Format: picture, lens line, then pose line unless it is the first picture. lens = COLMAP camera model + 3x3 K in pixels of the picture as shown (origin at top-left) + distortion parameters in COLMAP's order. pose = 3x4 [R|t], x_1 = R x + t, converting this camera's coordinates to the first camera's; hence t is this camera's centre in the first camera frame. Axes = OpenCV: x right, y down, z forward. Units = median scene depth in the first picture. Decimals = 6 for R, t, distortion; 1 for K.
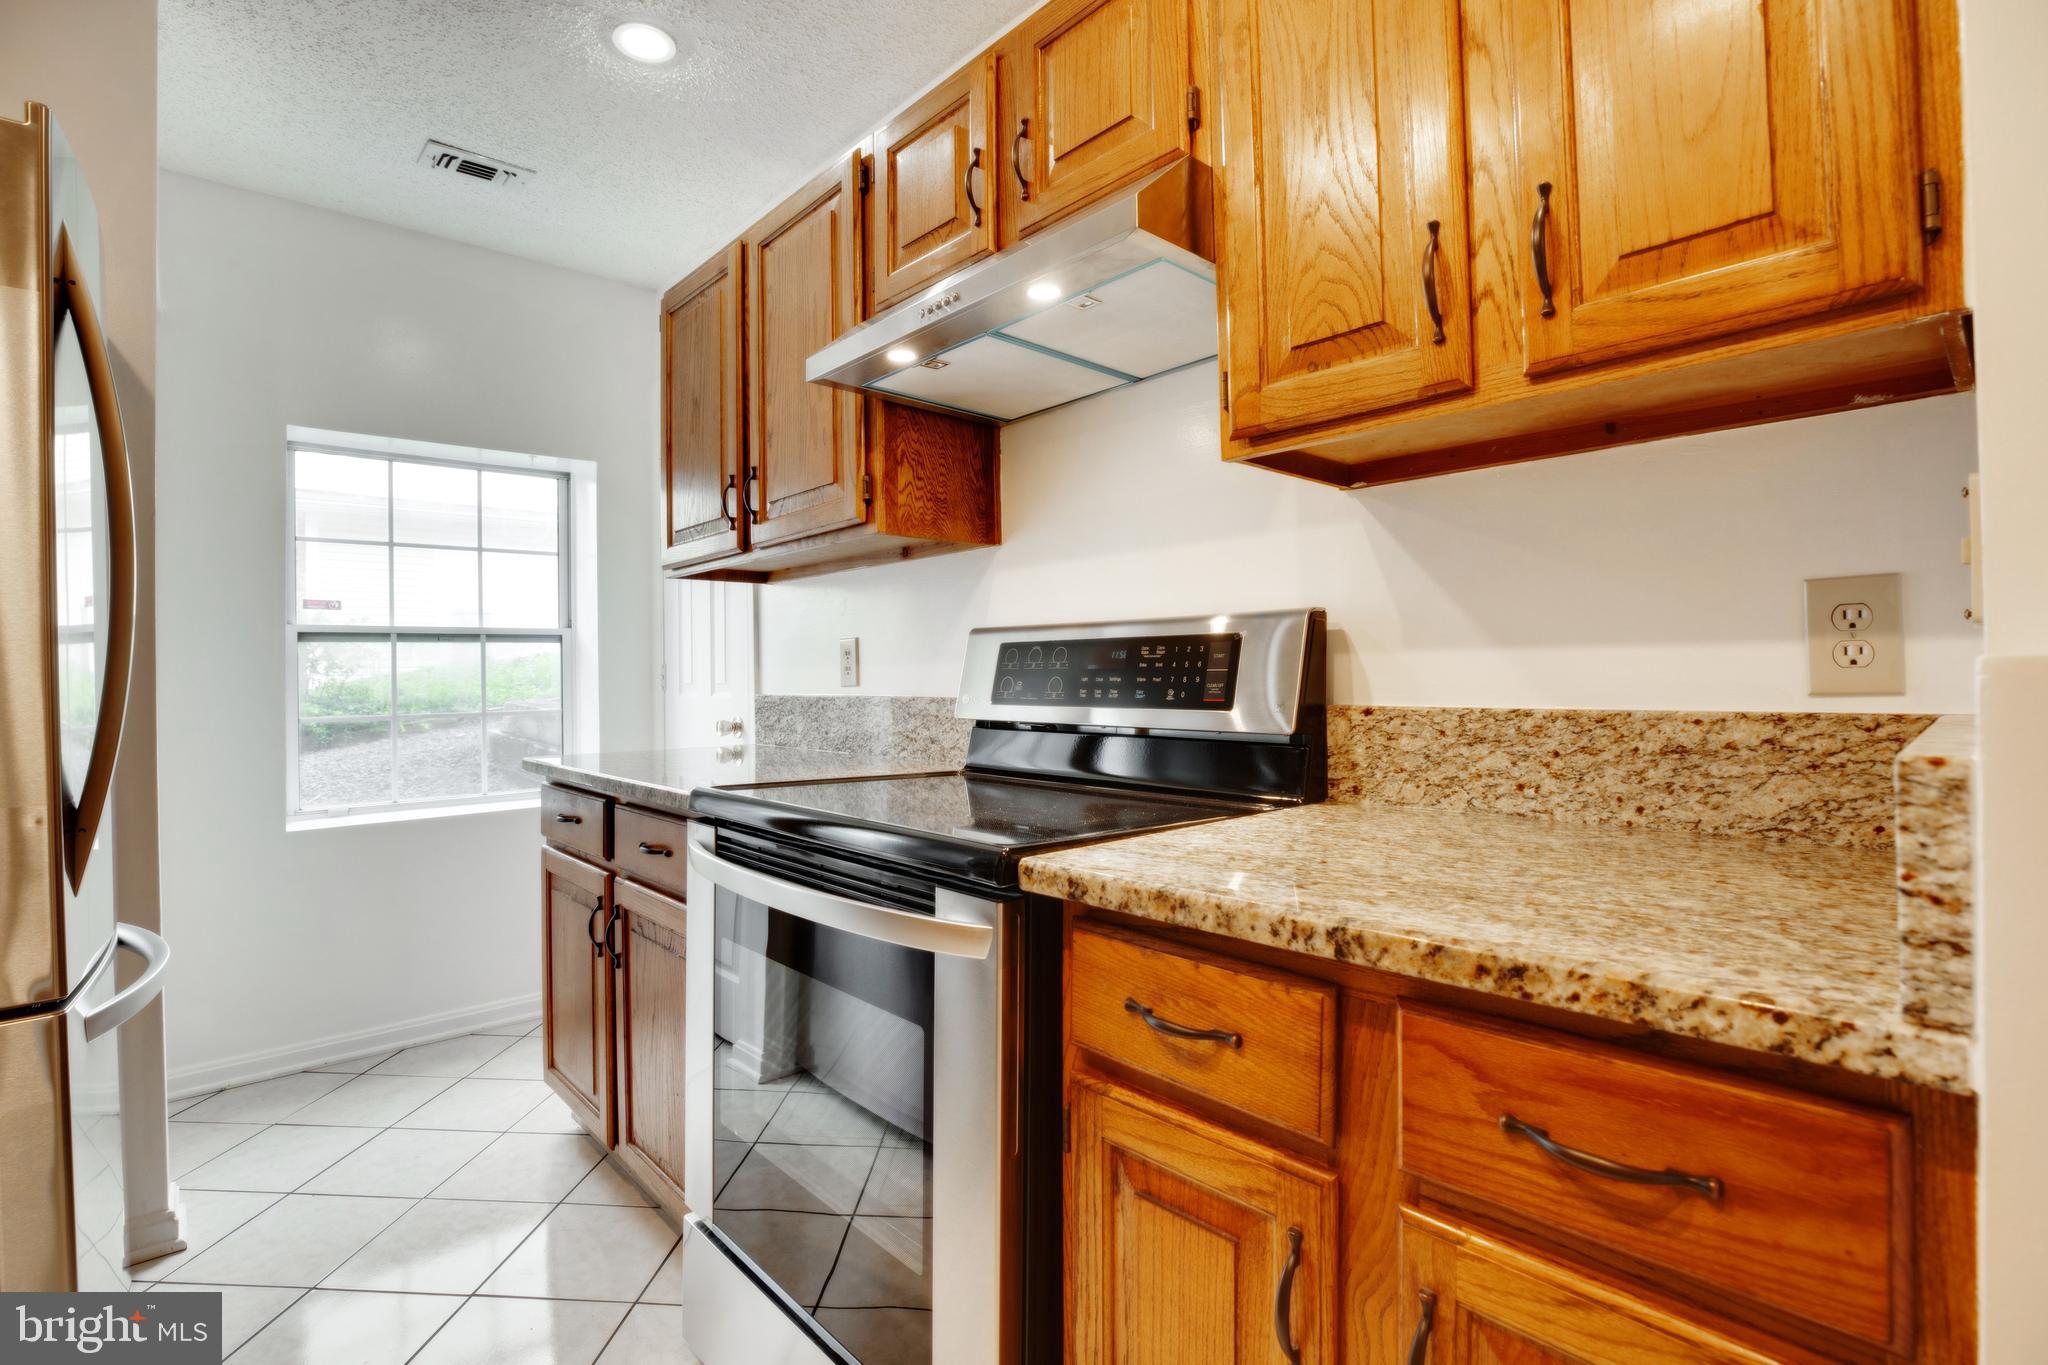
lens RADIAL K [[960.1, 0, 1015.0], [0, 960.1, 667.9], [0, 0, 1]] dist [-0.029545, 0.002587]
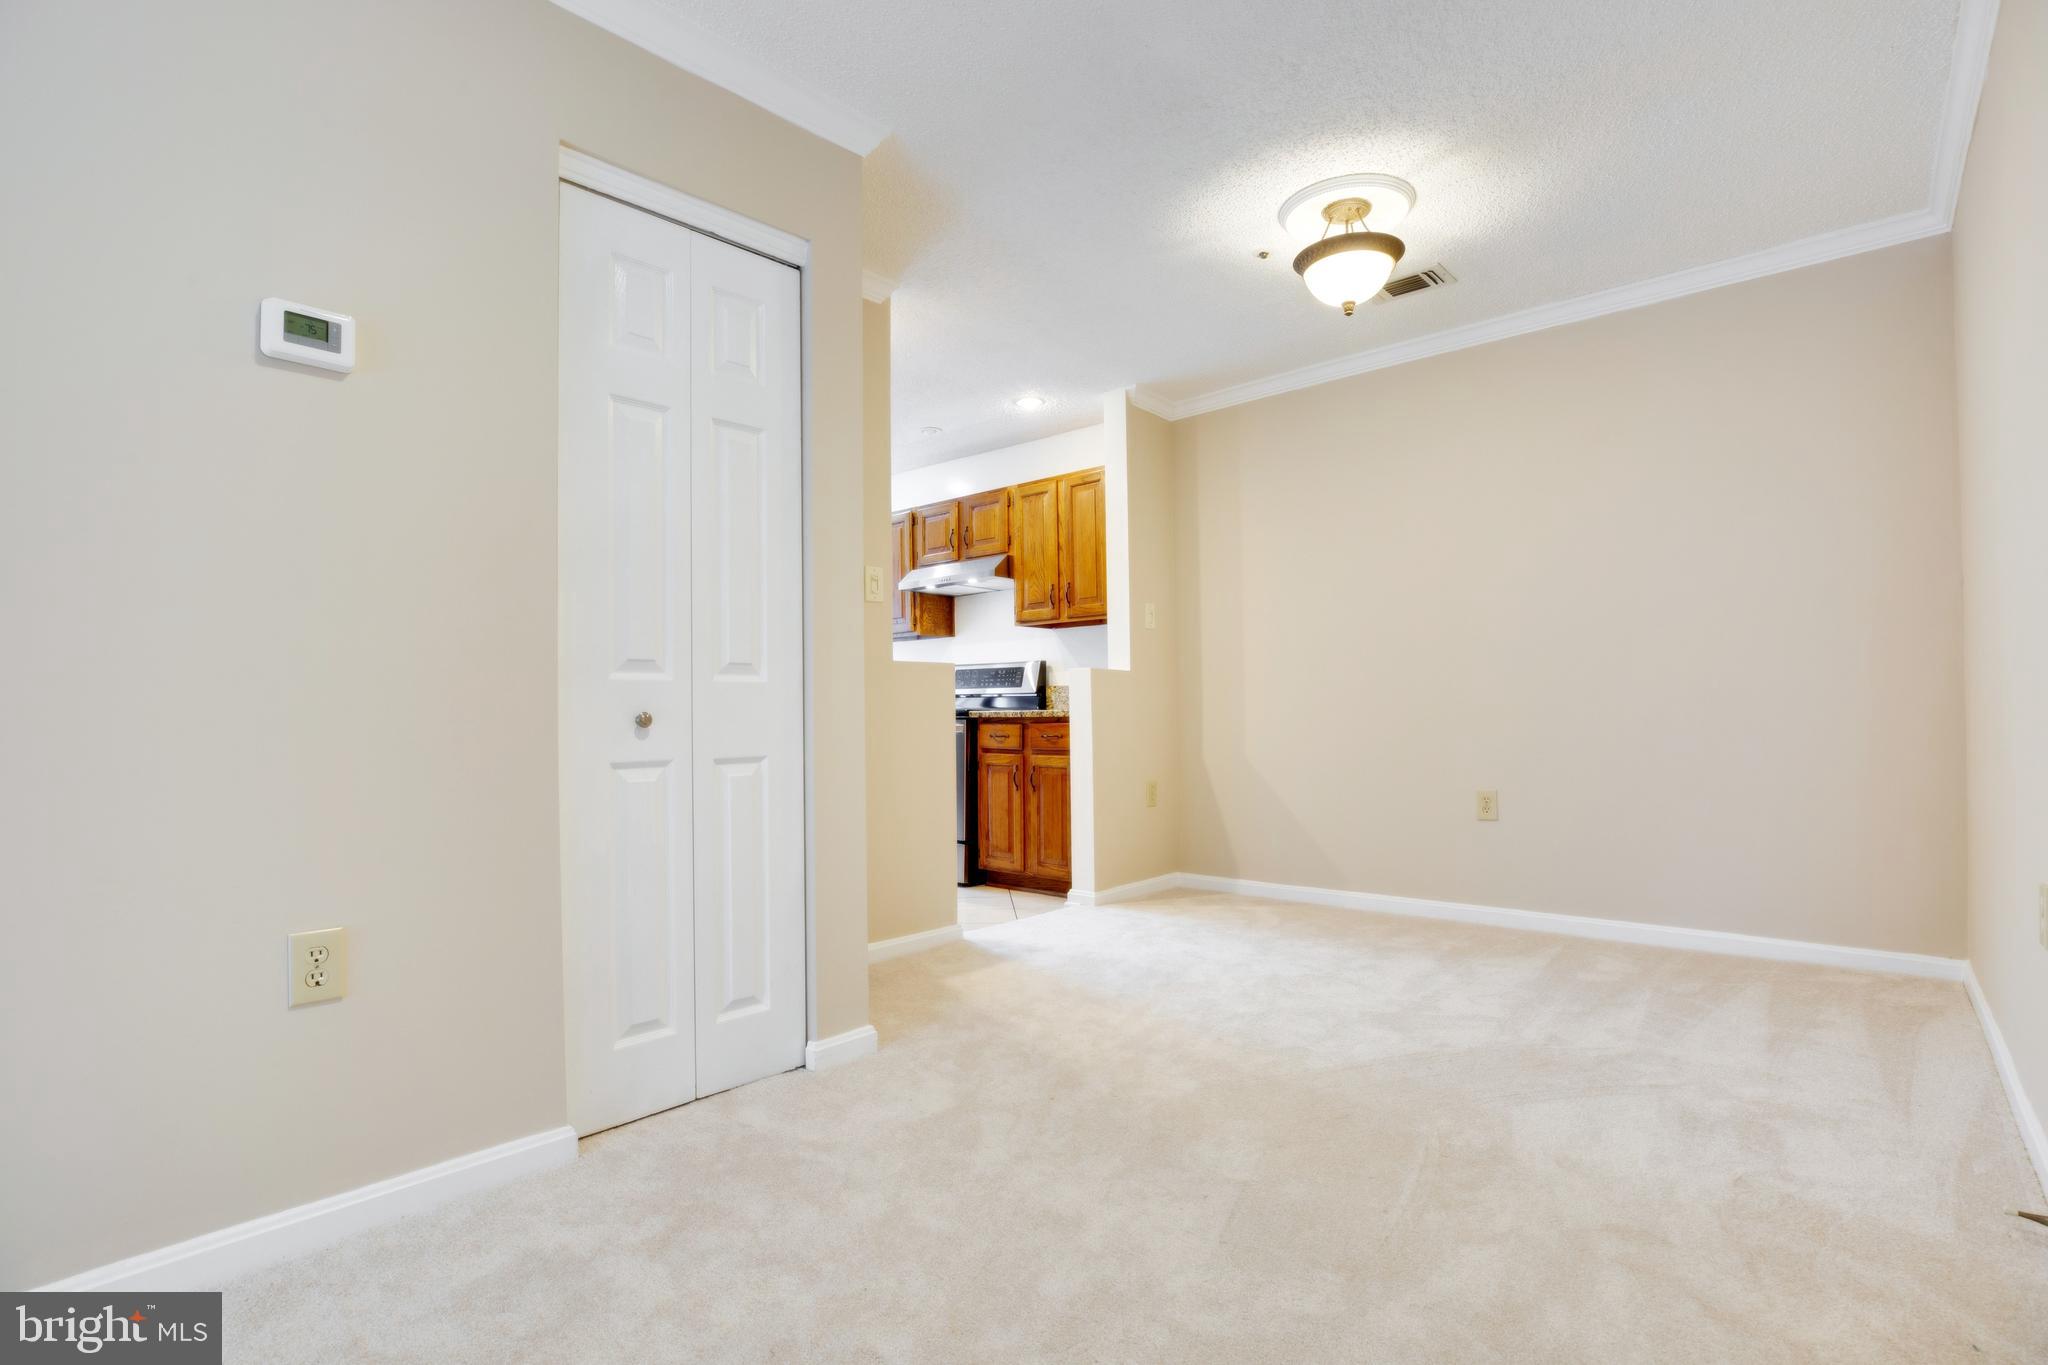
lens RADIAL K [[960.1, 0, 1022.3], [0, 960.1, 692.8], [0, 0, 1]] dist [-0.029545, 0.002587]
pose [[0.994555, 0.000113, 0.104212, -0.160665], [0.001064, 0.999936, -0.011239, 0.105959], [-0.104206, 0.011289, 0.994492, -2.676409]]
